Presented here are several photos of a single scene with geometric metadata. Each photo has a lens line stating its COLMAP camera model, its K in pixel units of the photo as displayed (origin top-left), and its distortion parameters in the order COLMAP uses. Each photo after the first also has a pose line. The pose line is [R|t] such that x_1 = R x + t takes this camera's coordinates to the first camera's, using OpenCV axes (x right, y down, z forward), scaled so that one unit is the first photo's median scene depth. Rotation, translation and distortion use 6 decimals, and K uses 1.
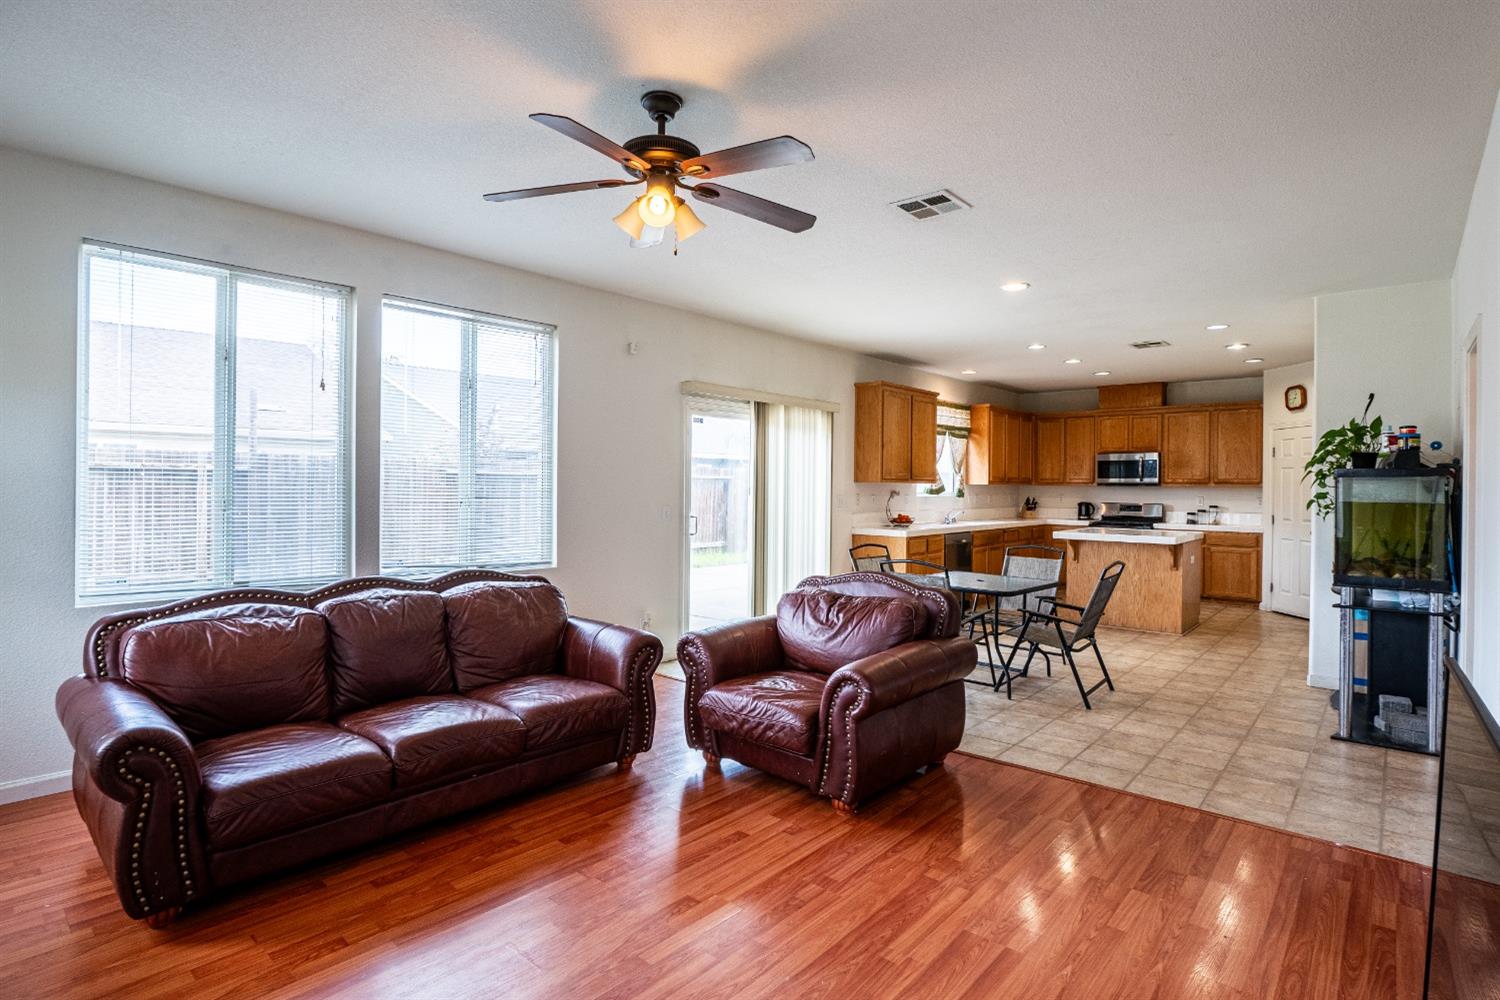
lens RADIAL K [[724.4, 0, 753.4], [0, 724.4, 488.2], [0, 0, 1]] dist [-0.025918, -0.000376]
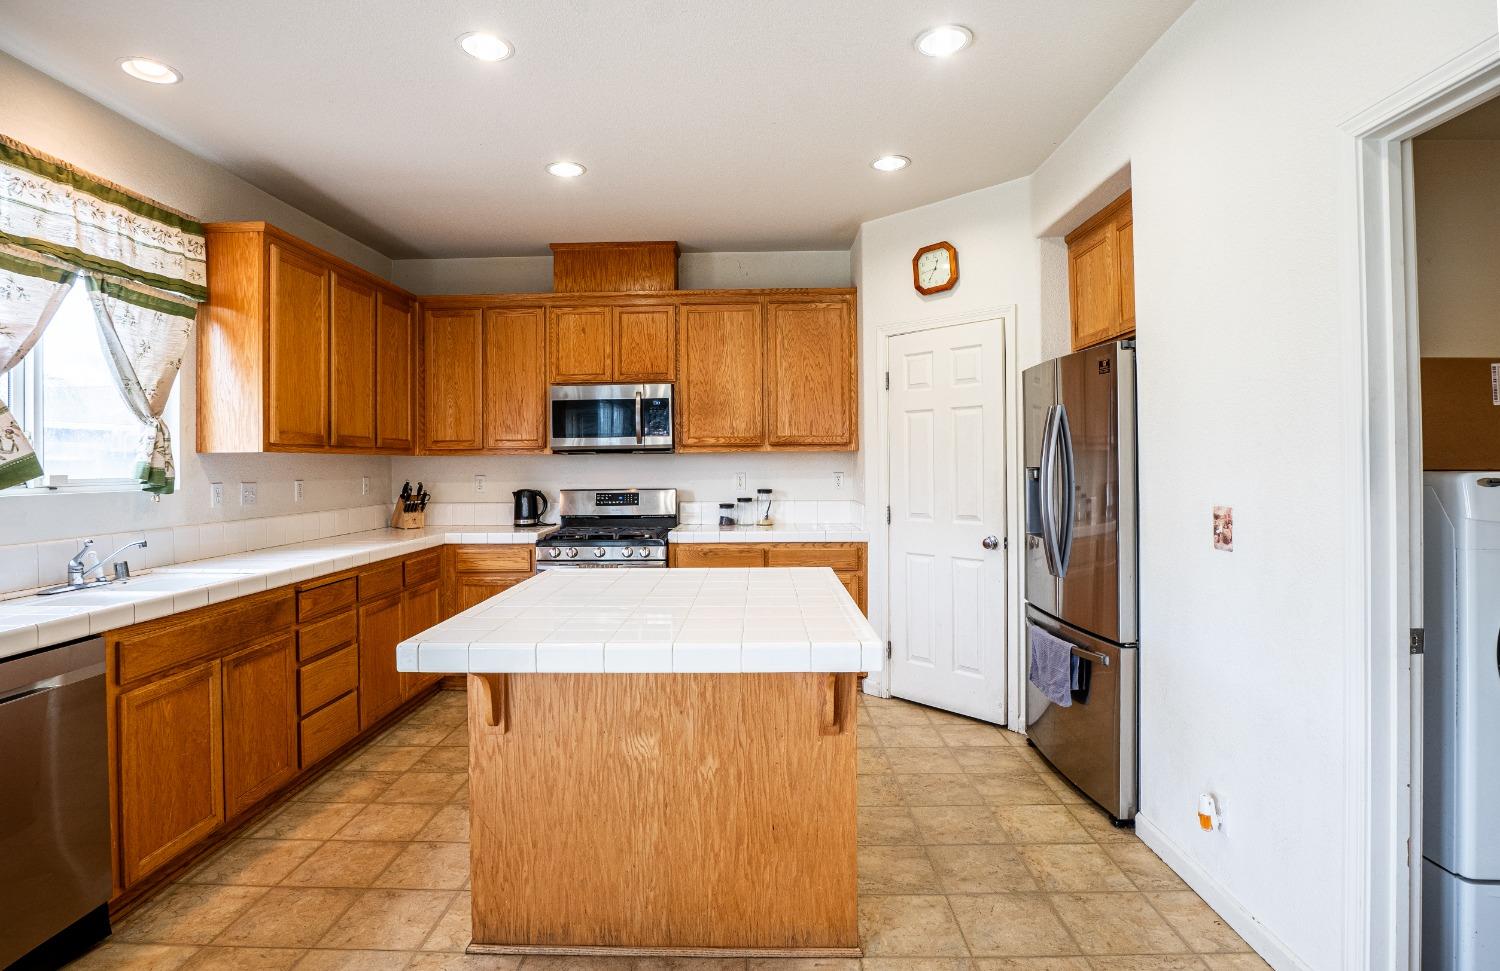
lens RADIAL K [[734.7, 0, 745.9], [0, 734.7, 461.3], [0, 0, 1]] dist [-0.013216, 0.000151]
pose [[0.749938, -0.014961, 0.661339, 0.266723], [0.018156, 0.999833, 0.002030, 0.002624], [-0.661259, 0.010485, 0.750084, 0.581832]]
